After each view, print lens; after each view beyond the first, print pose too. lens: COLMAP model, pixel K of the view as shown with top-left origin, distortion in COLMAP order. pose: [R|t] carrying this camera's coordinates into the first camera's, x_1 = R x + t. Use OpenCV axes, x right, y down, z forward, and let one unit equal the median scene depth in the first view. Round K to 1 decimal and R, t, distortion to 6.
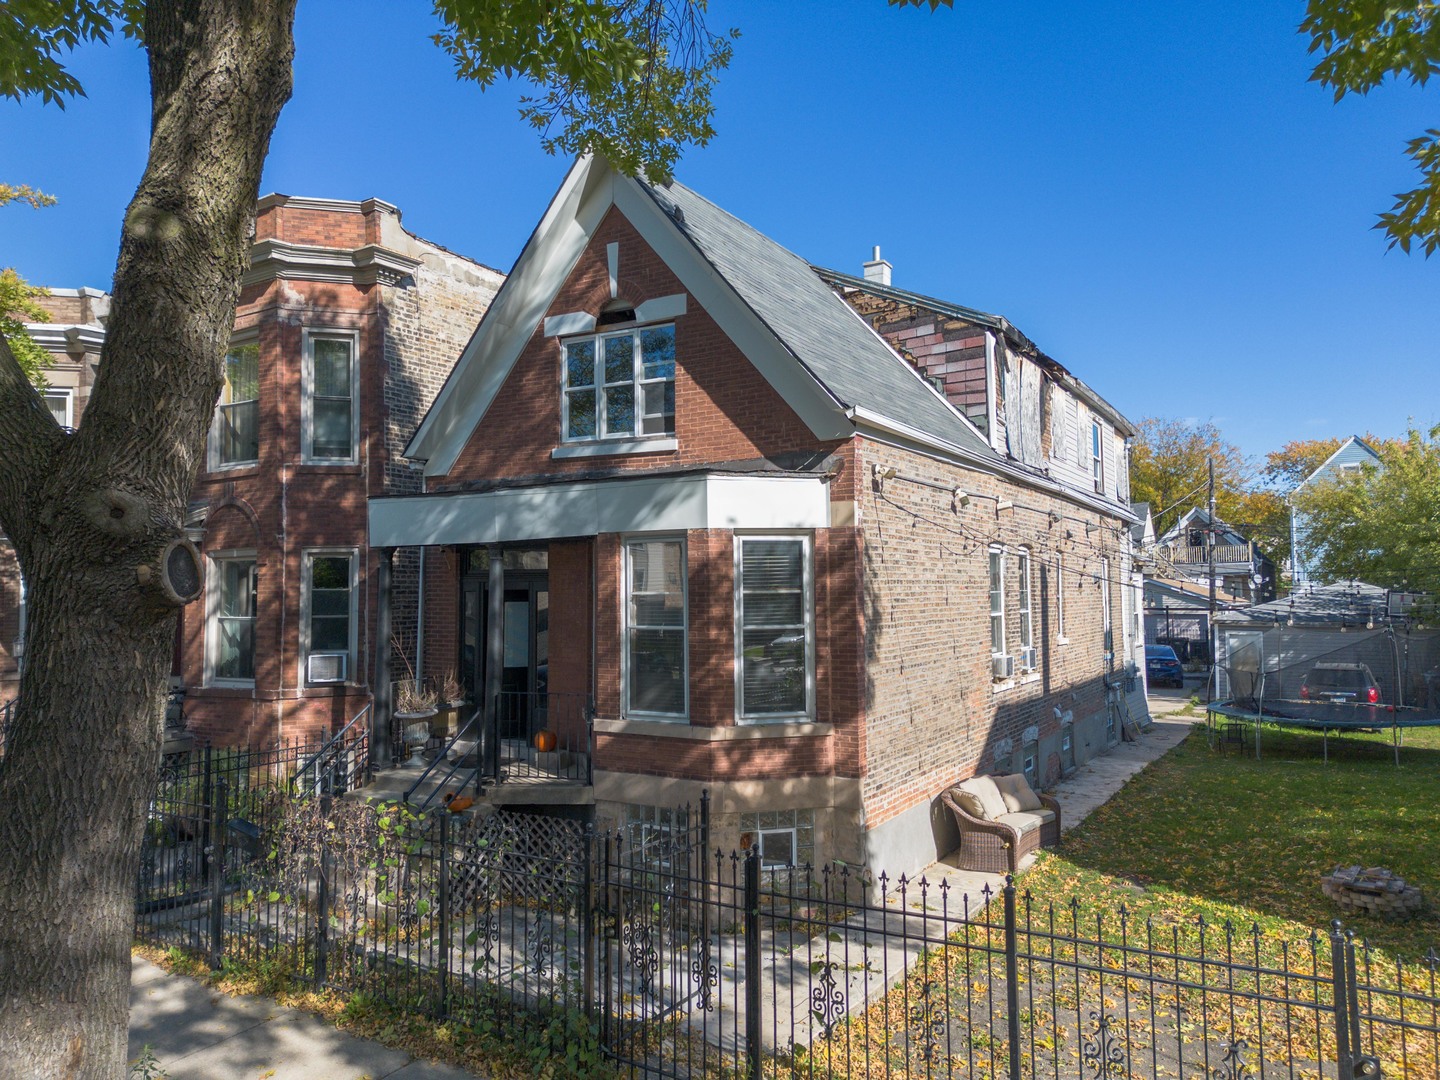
lens RADIAL K [[1008.6, 0, 721.3], [0, 1008.6, 537.6], [0, 0, 1]] dist [0.049928, -0.042203]
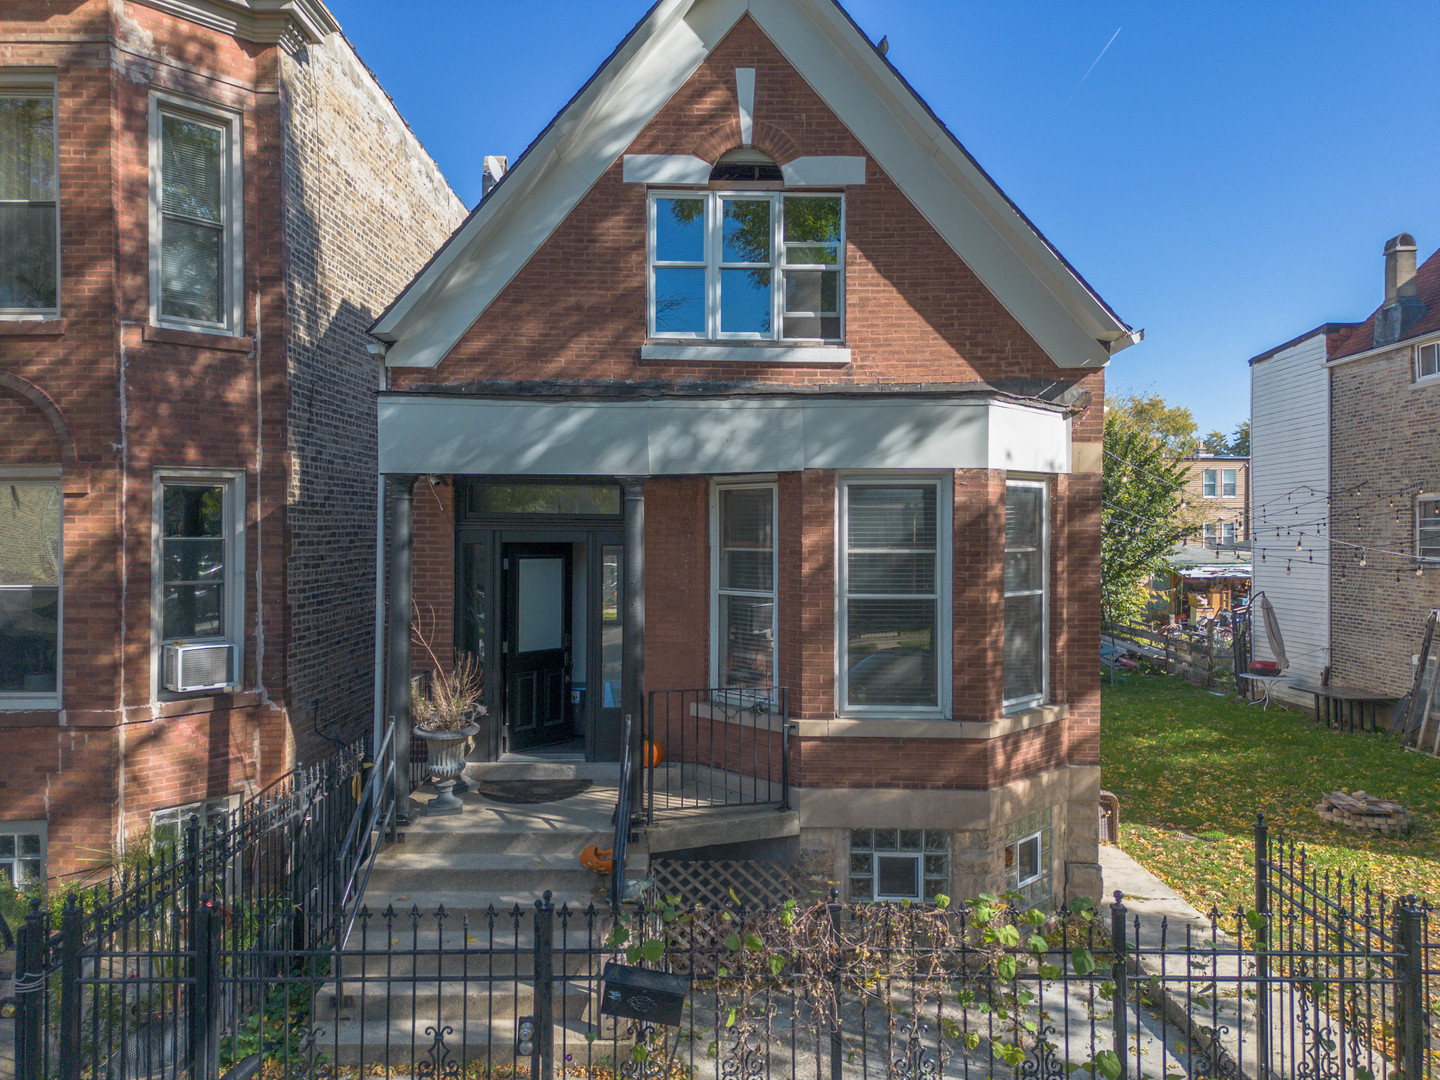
lens RADIAL K [[1008.6, 0, 715.2], [0, 1008.6, 543.5], [0, 0, 1]] dist [0.049928, -0.042203]
pose [[0.860348, 0.004392, 0.509689, -0.475176], [-0.035734, 0.998022, 0.051719, 0.012764], [-0.508454, -0.062709, 0.858803, 0.348506]]
